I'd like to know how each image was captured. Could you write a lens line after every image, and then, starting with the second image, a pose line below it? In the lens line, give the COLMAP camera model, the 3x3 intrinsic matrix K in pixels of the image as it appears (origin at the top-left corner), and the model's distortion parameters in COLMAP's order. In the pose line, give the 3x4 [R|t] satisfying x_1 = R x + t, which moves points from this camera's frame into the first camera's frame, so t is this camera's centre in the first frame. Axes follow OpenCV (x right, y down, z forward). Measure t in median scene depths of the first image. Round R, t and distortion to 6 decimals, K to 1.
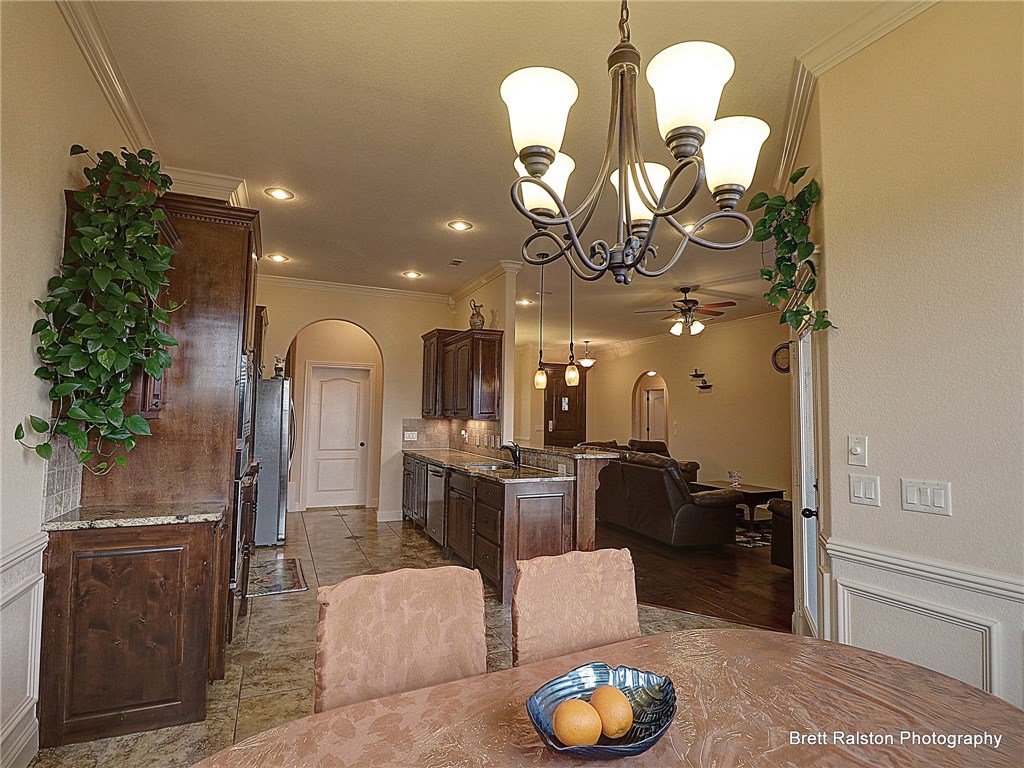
lens RADIAL K [[555.1, 0, 513.6], [0, 555.1, 384.5], [0, 0, 1]] dist [-0.002971, -0.001628]
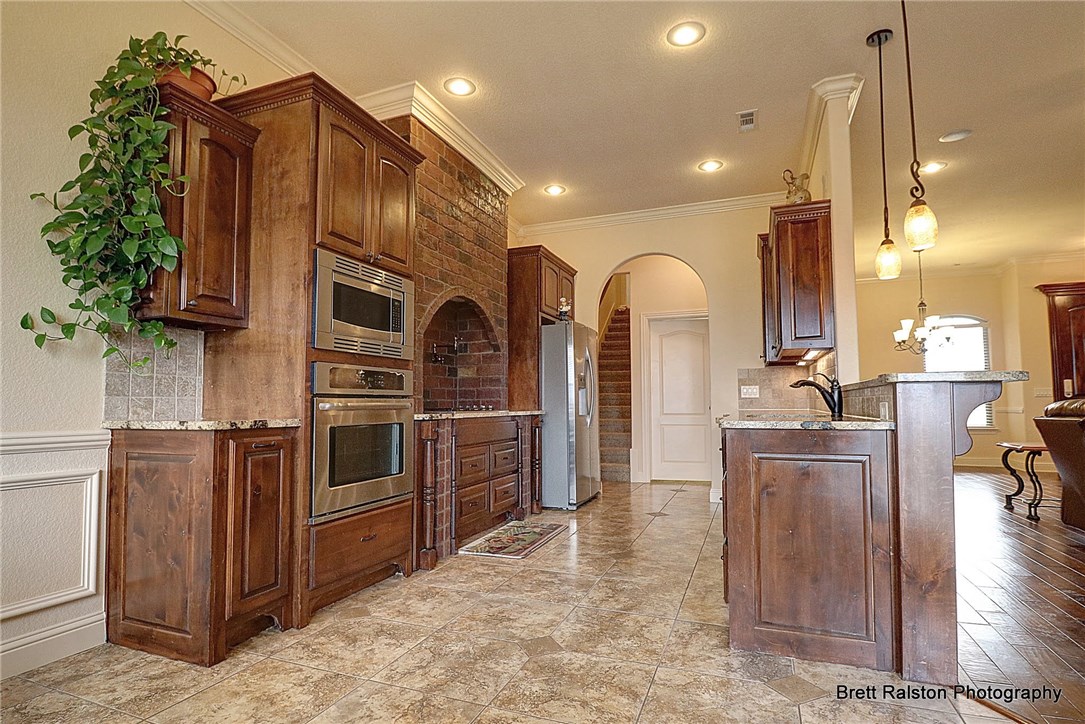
lens RADIAL K [[550.6, 0, 531.7], [0, 550.6, 376.6], [0, 0, 1]] dist [-0.001364, -0.000705]
pose [[0.693489, -0.050459, -0.718698, 0.234759], [0.049392, 0.998527, -0.022446, 0.123136], [0.718772, -0.019932, 0.694960, 0.458948]]
